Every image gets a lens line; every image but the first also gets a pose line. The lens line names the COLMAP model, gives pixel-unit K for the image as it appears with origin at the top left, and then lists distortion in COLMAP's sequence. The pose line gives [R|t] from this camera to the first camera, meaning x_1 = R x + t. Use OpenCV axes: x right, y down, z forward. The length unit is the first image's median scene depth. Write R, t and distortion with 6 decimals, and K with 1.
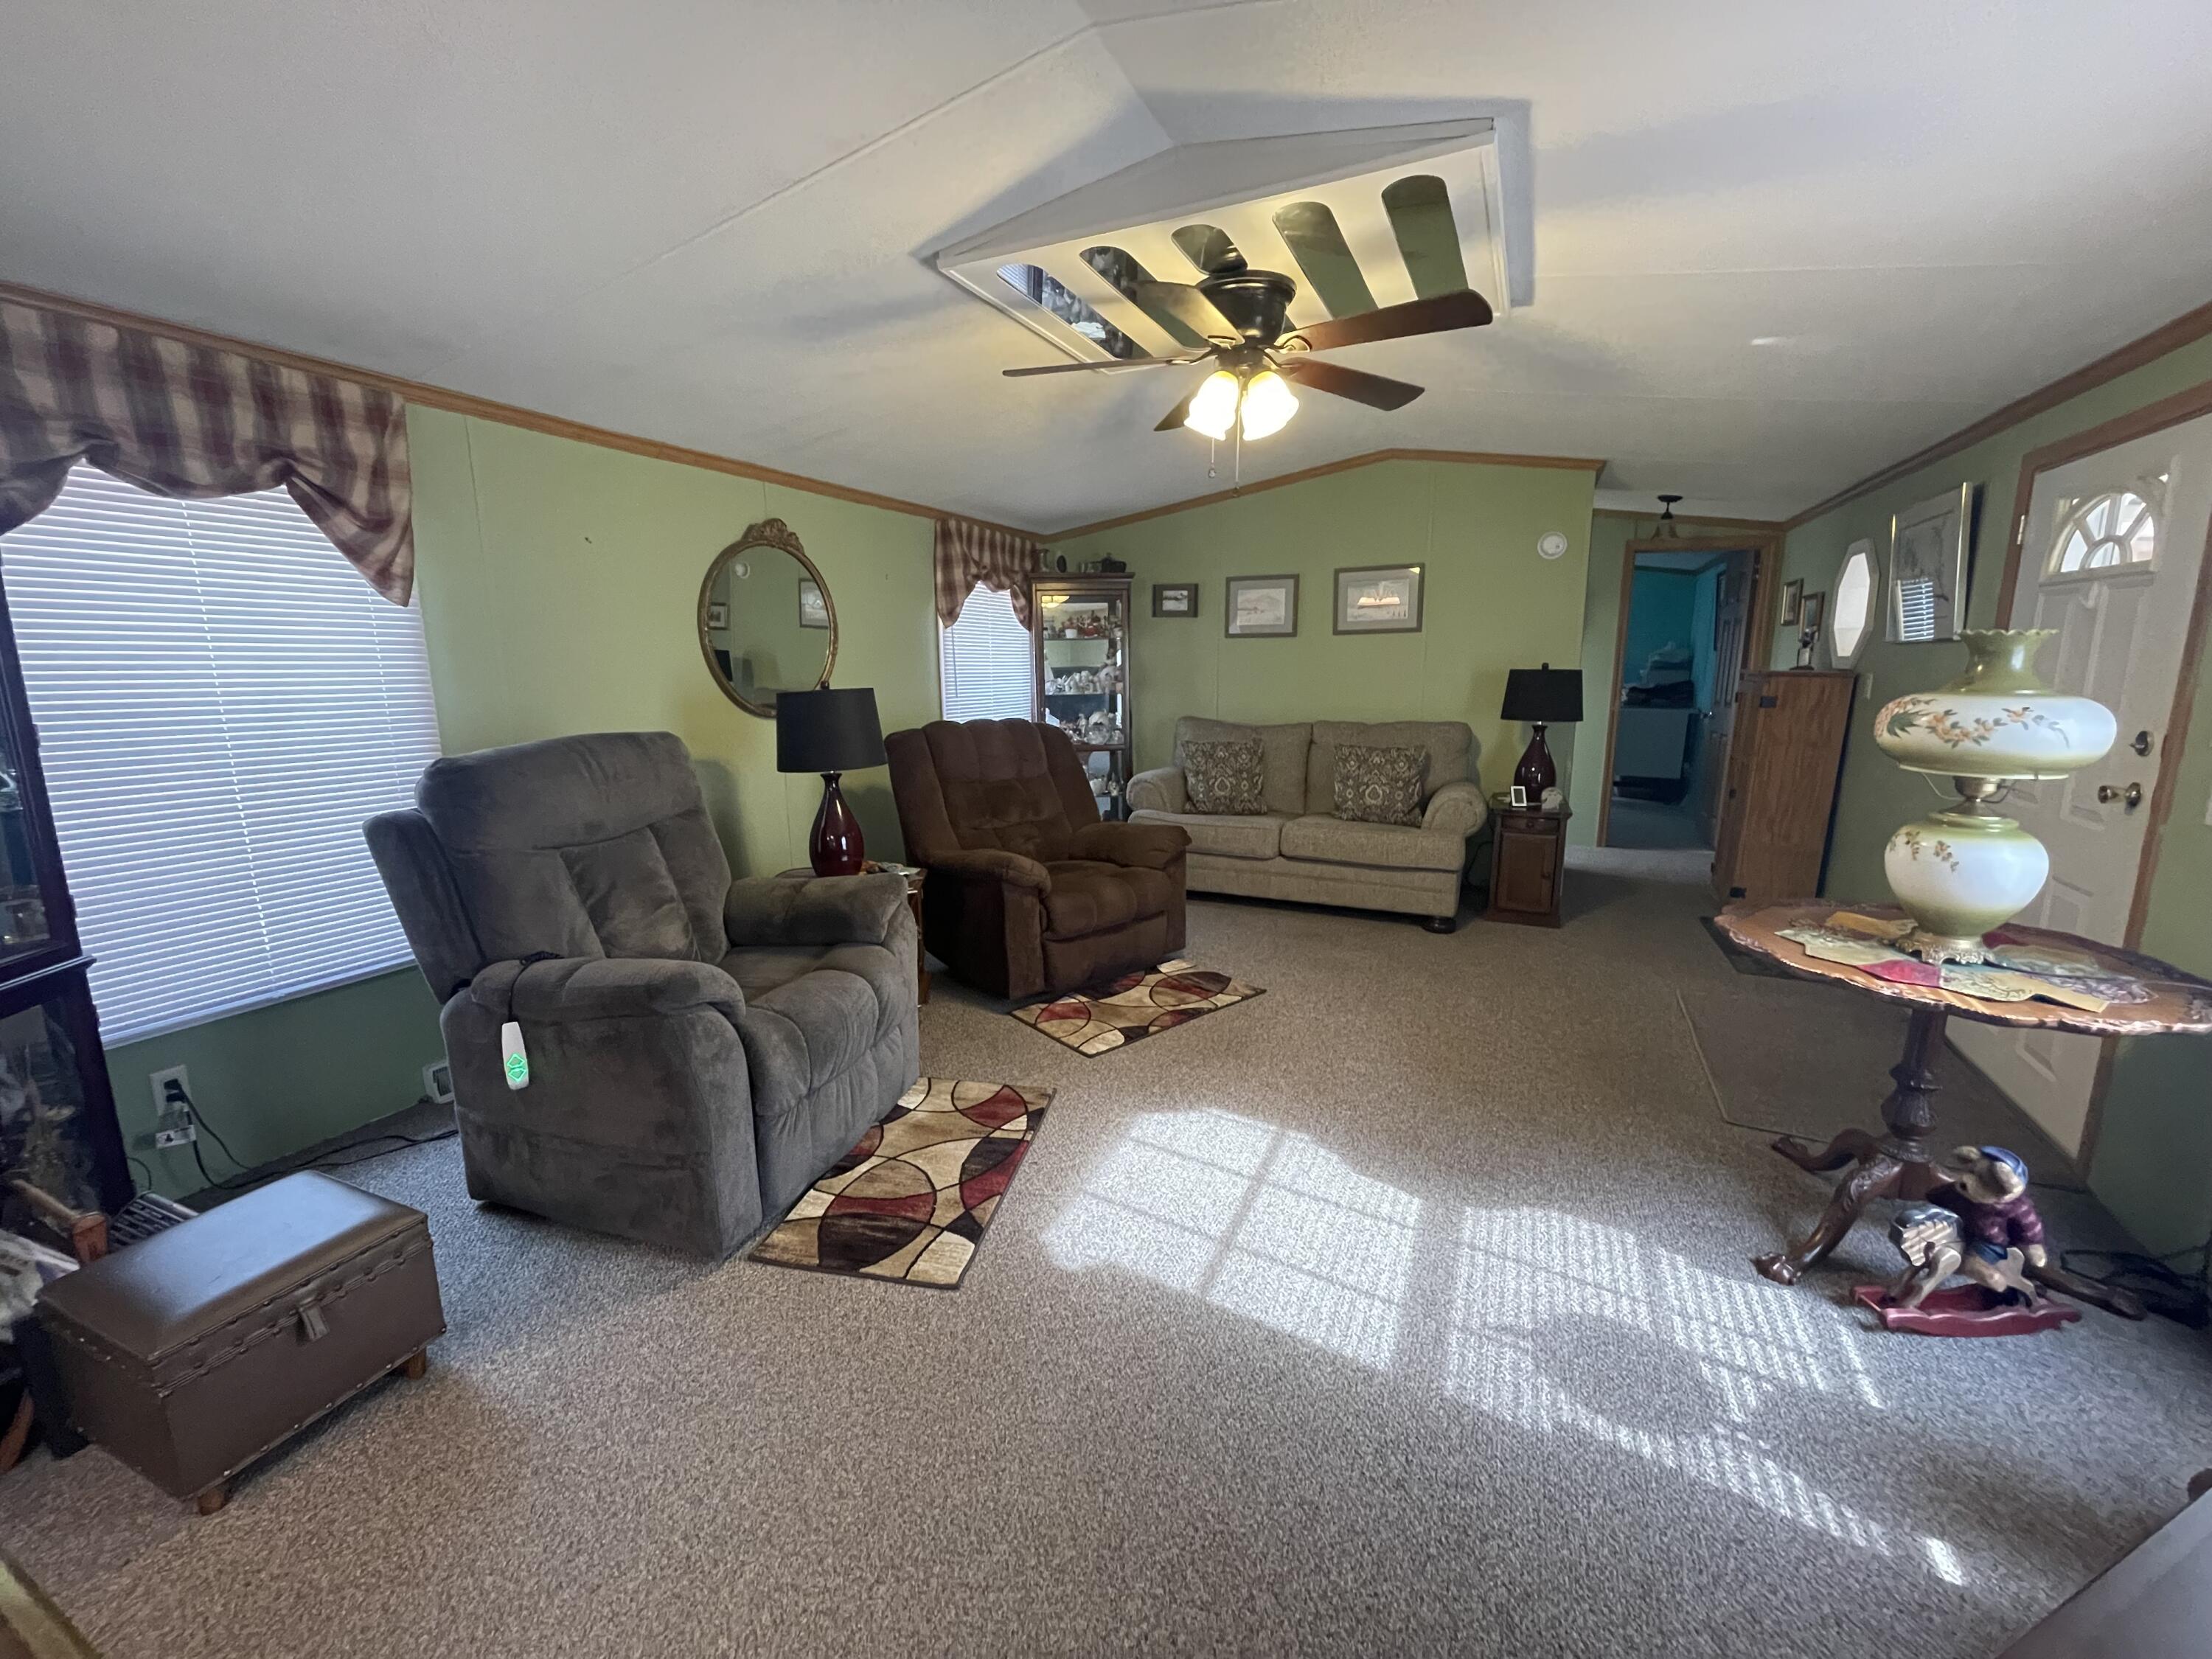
lens RADIAL K [[898.3, 0, 1092.9], [0, 898.3, 828.7], [0, 0, 1]] dist [-0.000818, 0.000081]
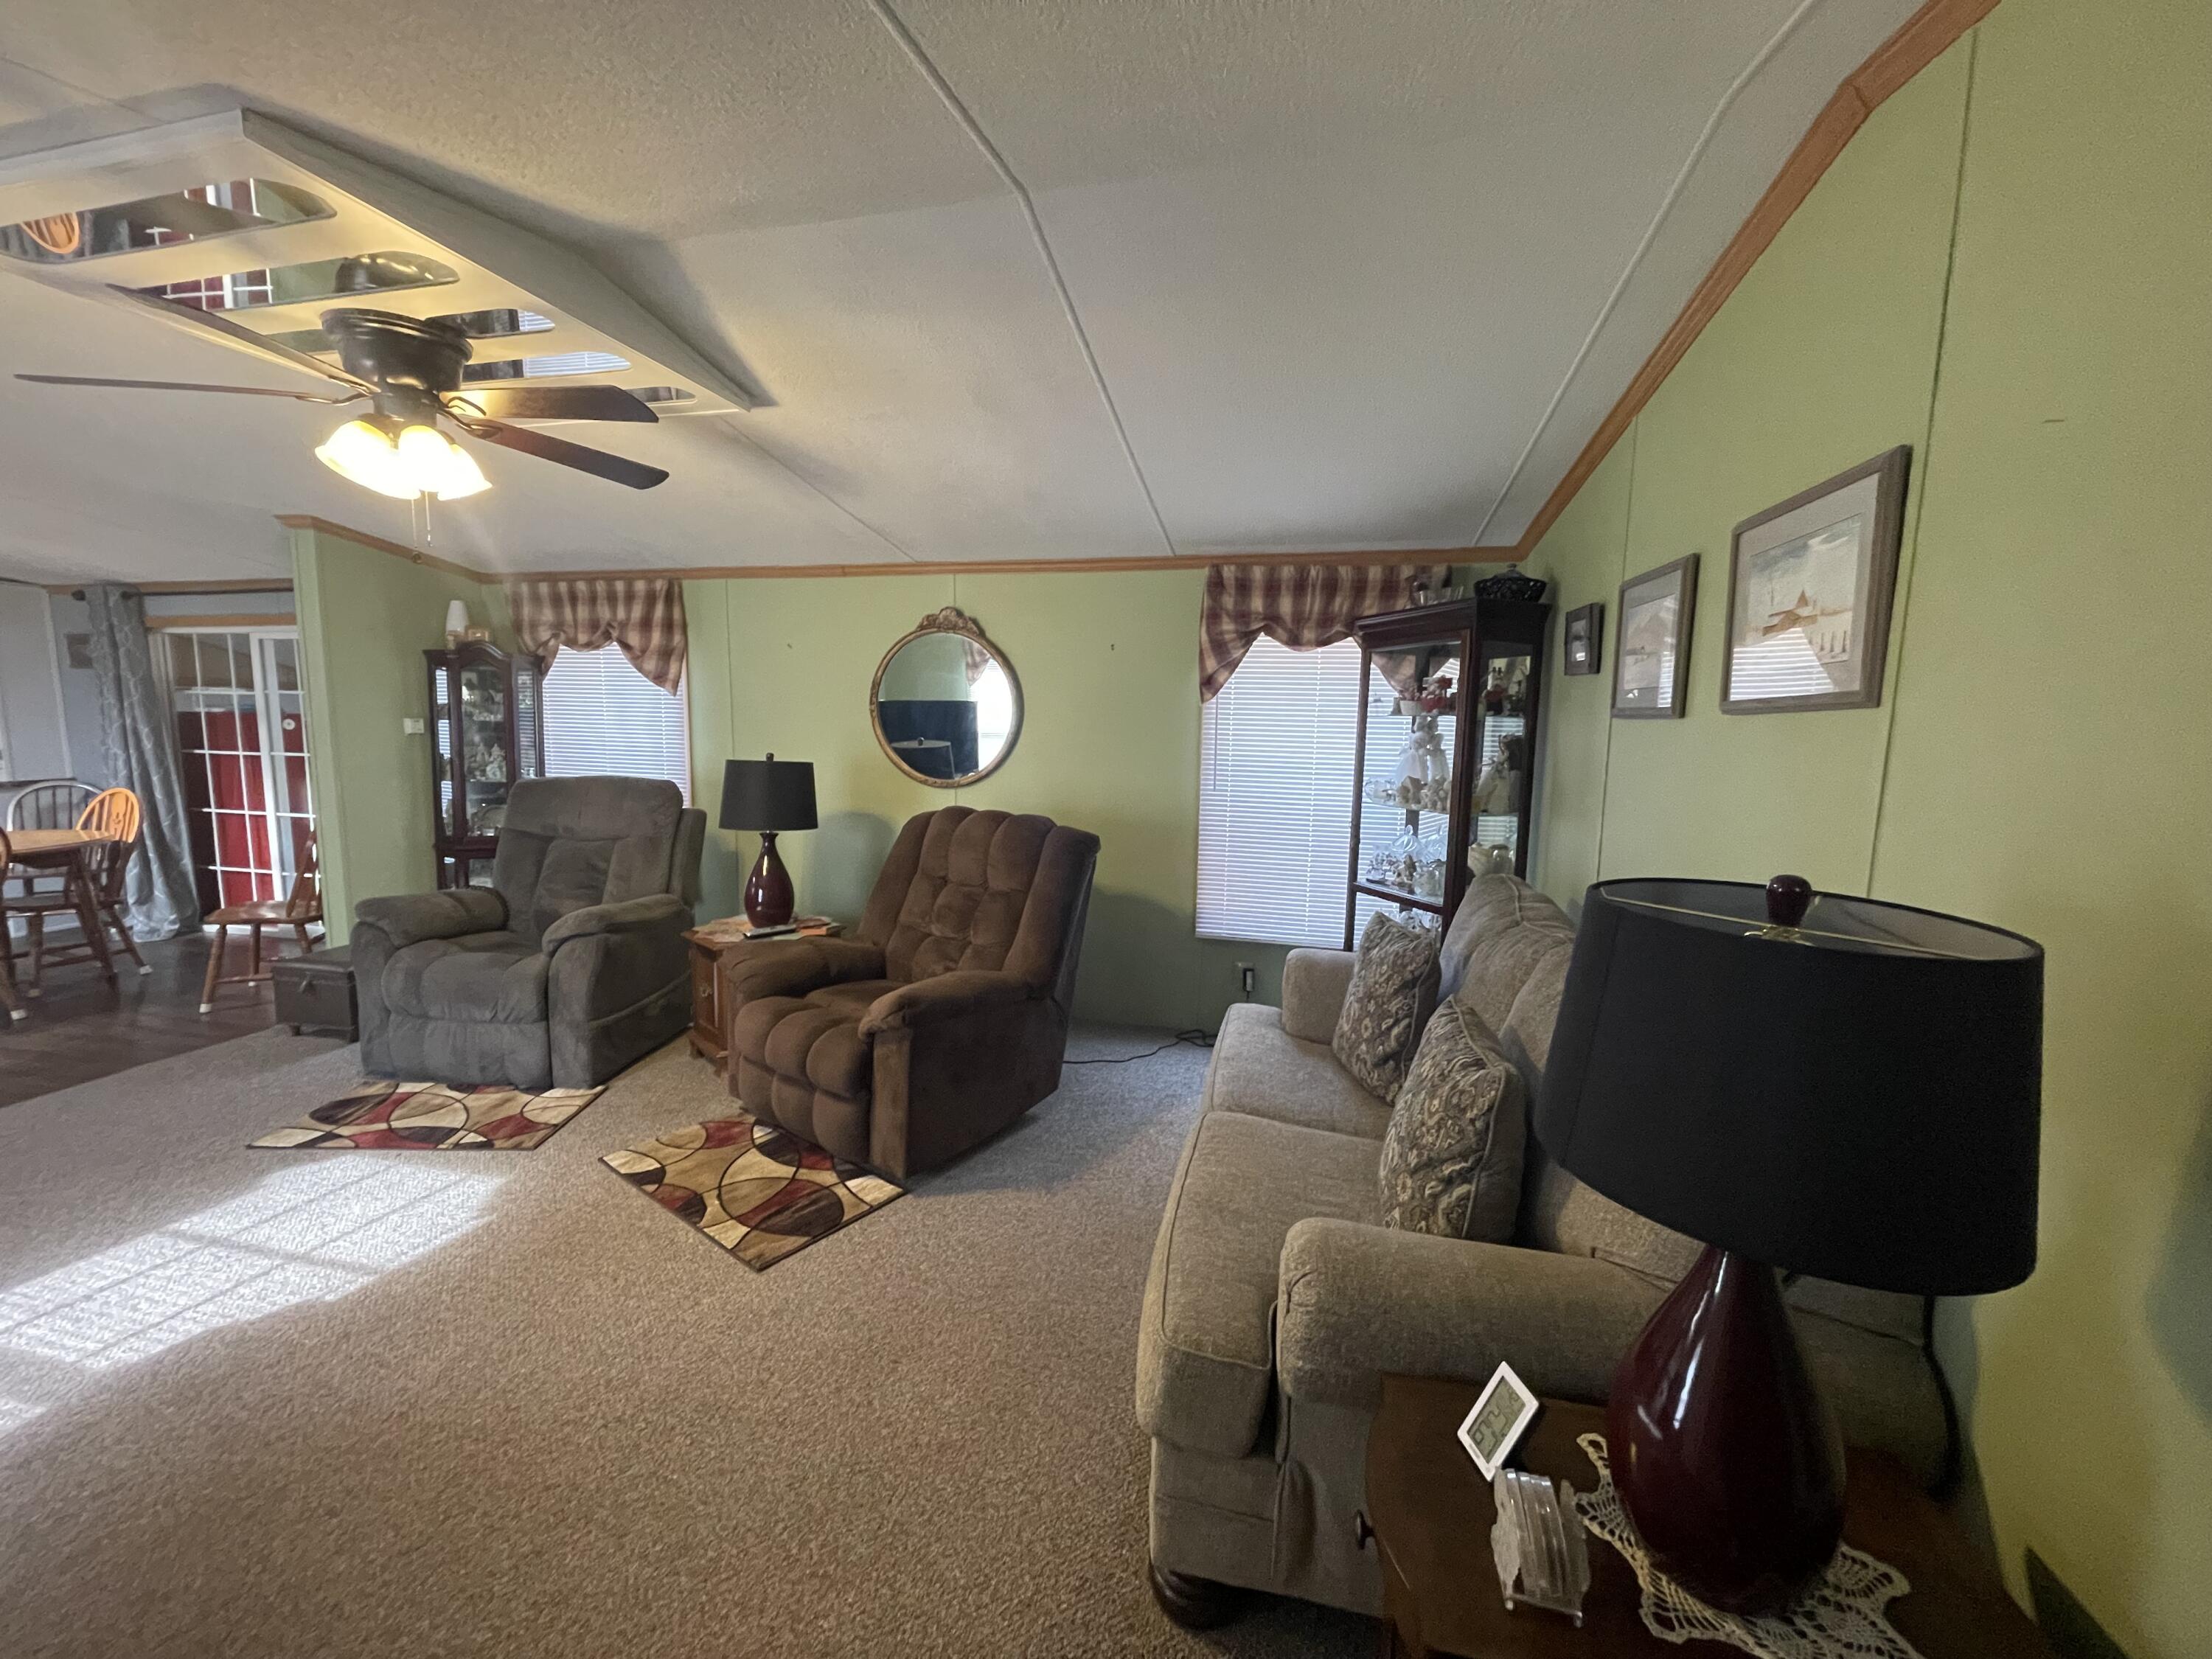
lens RADIAL K [[898.3, 0, 1092.9], [0, 898.3, 828.7], [0, 0, 1]] dist [-0.000818, 0.000081]
pose [[0.195930, 0.129173, -0.972073, 0.894623], [-0.201153, 0.975501, 0.089084, -0.250399], [0.959765, 0.178081, 0.217113, 1.138707]]
